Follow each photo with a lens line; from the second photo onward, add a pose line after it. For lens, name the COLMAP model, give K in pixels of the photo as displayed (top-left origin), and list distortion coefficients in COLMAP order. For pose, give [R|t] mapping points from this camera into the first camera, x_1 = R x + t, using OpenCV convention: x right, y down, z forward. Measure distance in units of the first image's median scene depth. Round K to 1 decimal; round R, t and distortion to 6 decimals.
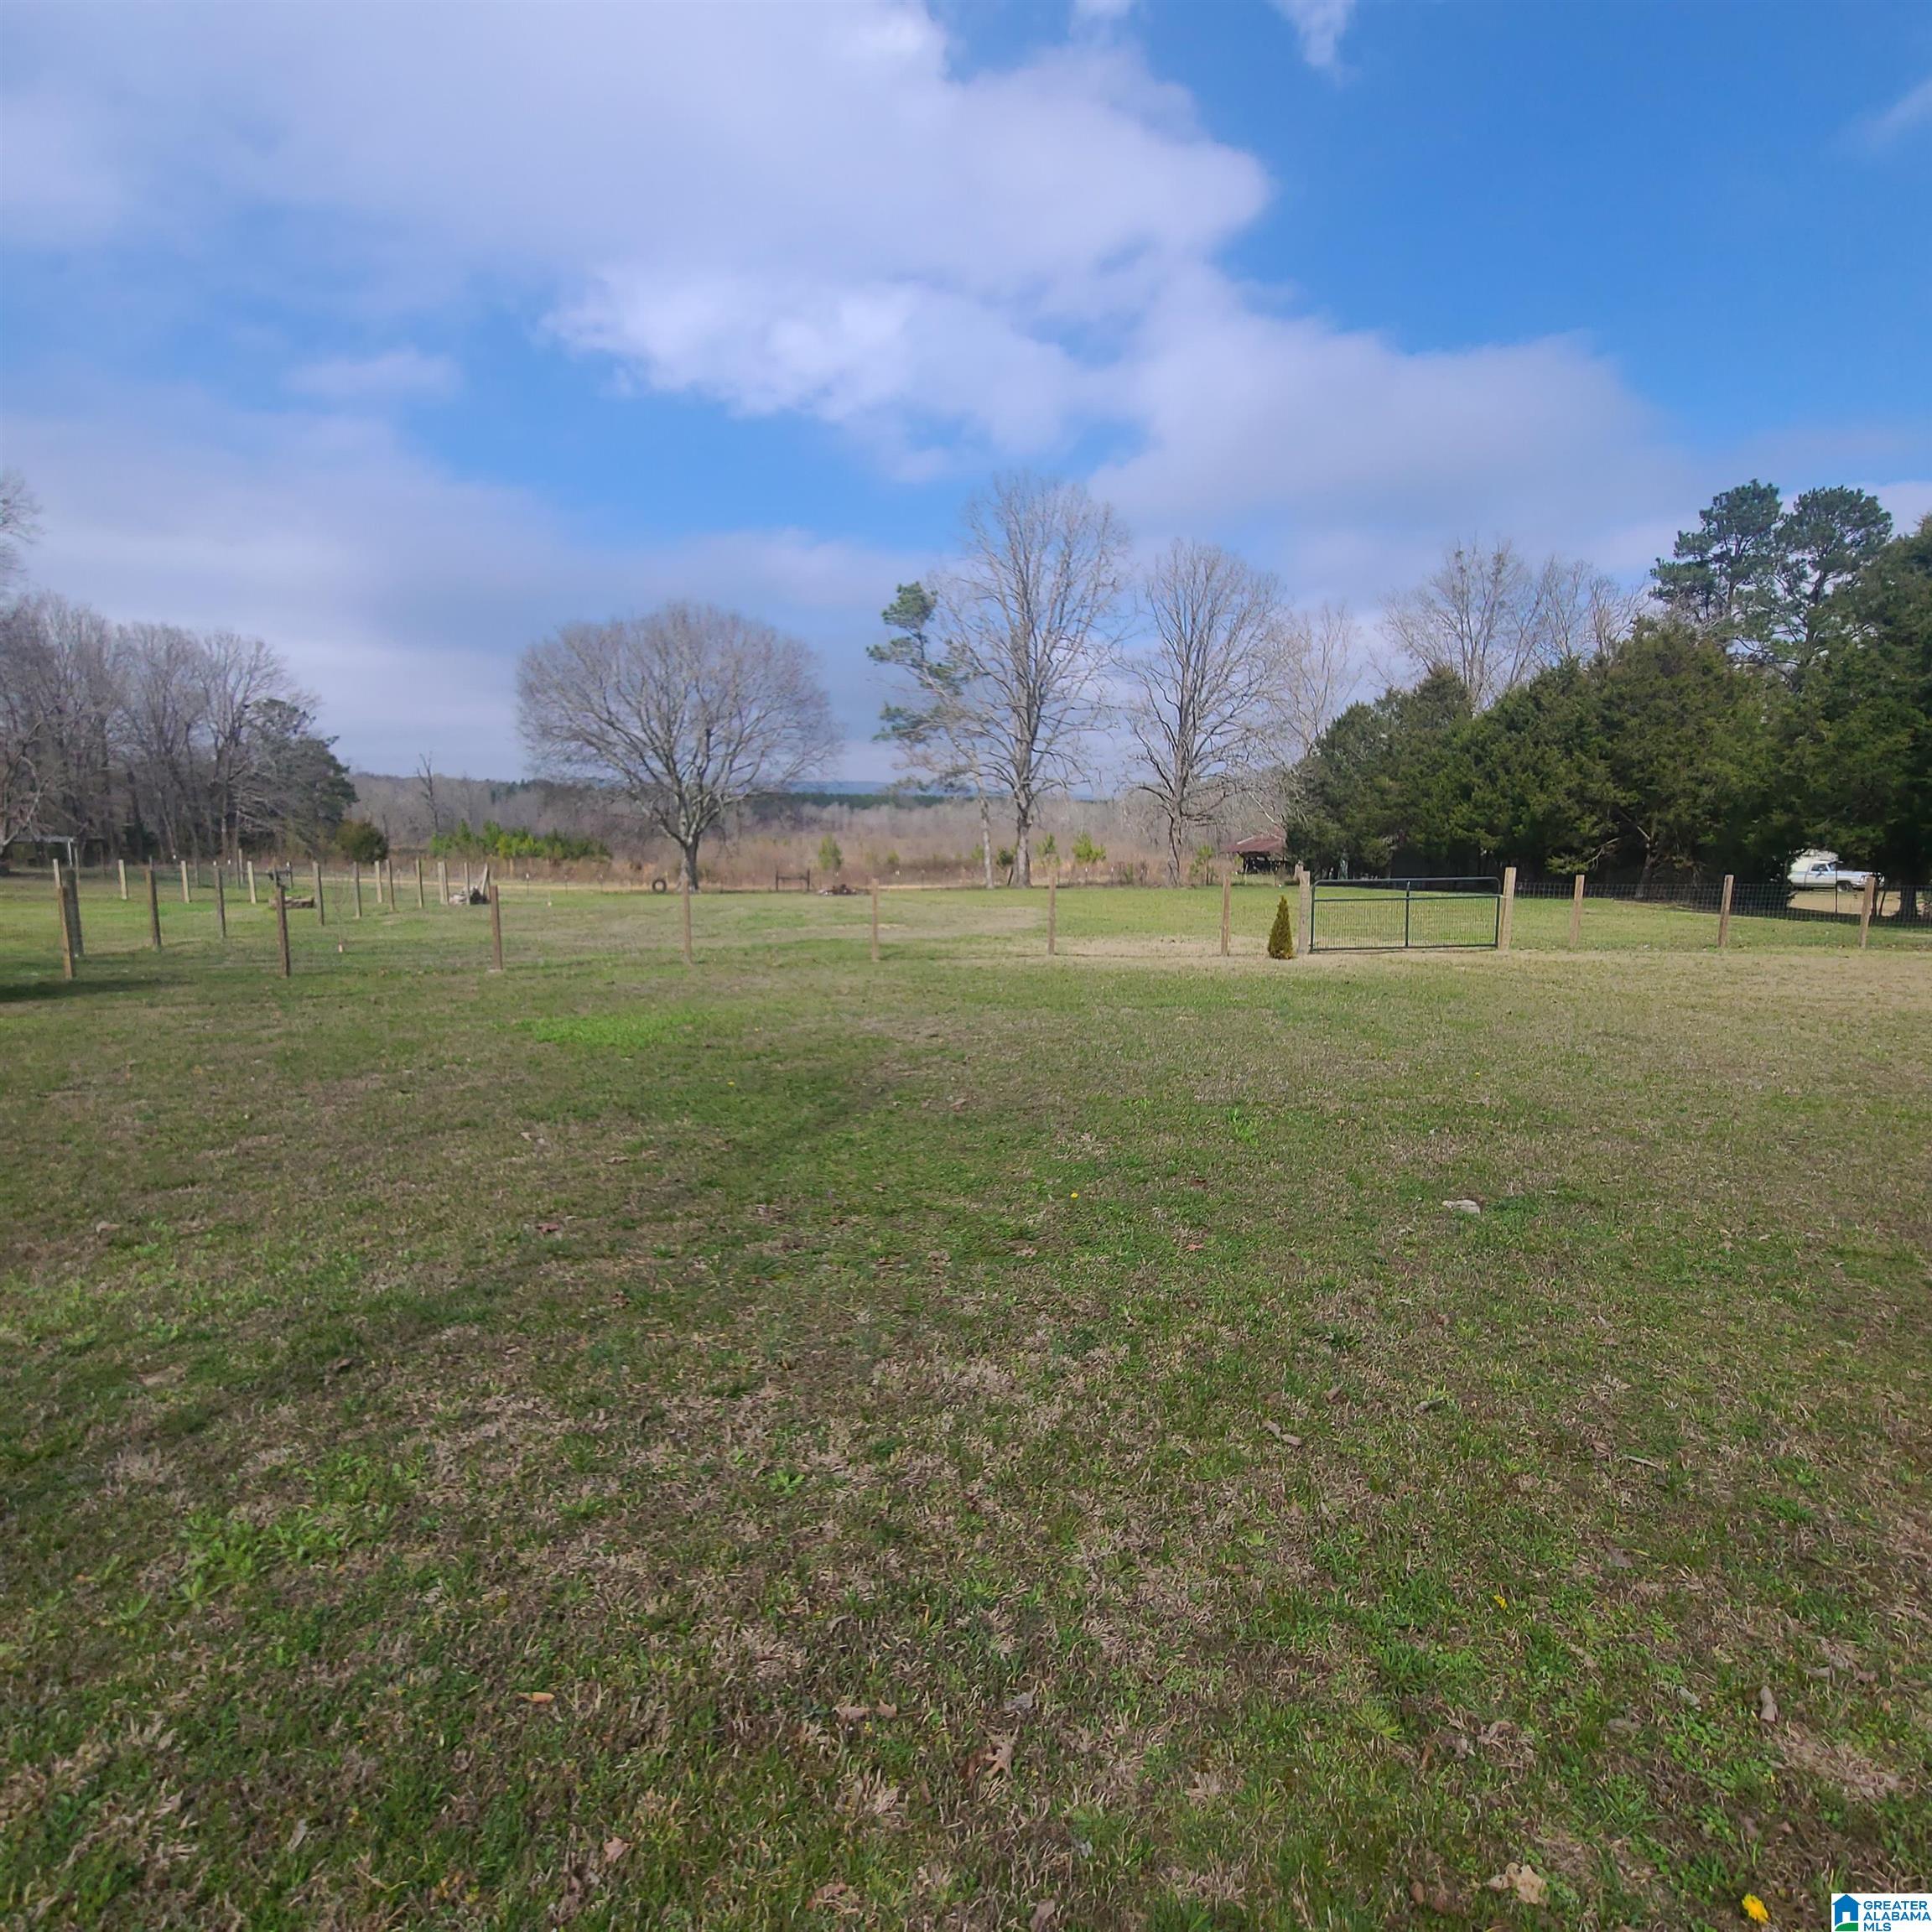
lens RADIAL K [[1044.1, 0, 966.5], [0, 1044.1, 978.0], [0, 0, 1]] dist [0.001903, -0.002443]
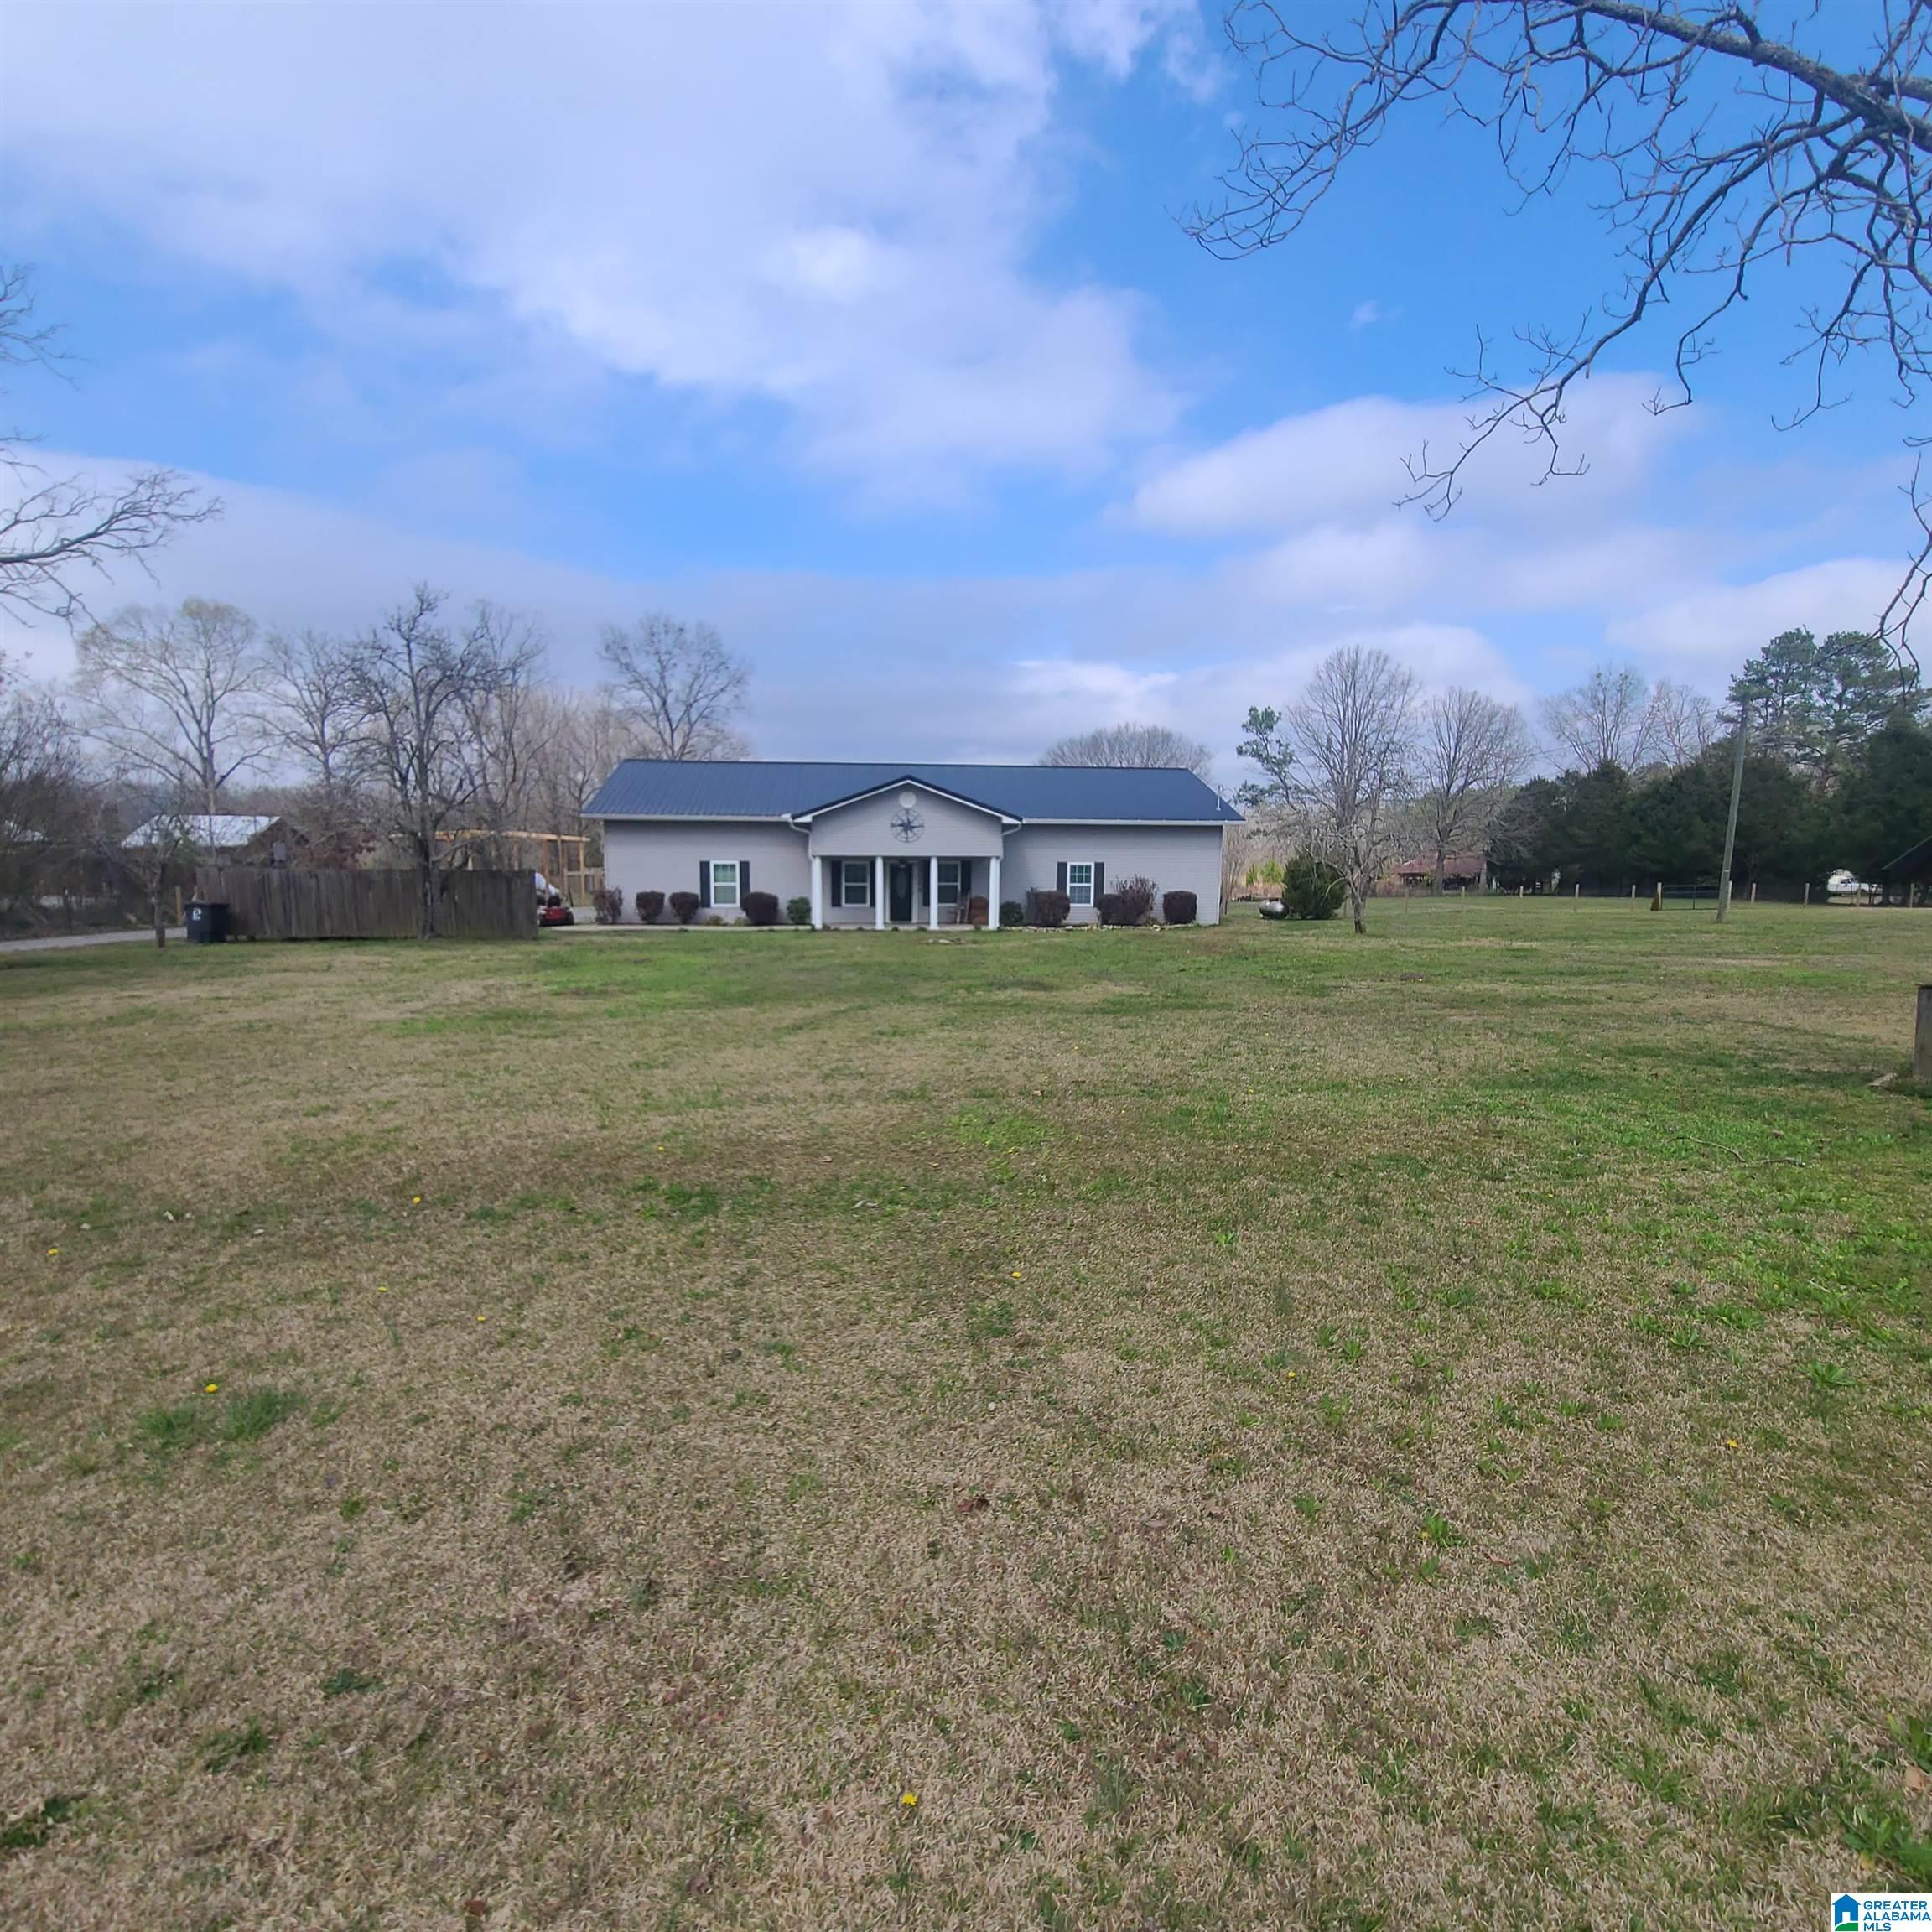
lens RADIAL K [[1054.7, 0, 963.6], [0, 1054.7, 976.6], [0, 0, 1]] dist [-0.001366, -0.001494]
pose [[0.999727, -0.004131, -0.023012, -0.453957], [0.003540, 0.999664, -0.025659, 0.070147], [0.023110, 0.025570, 0.999406, -0.583231]]
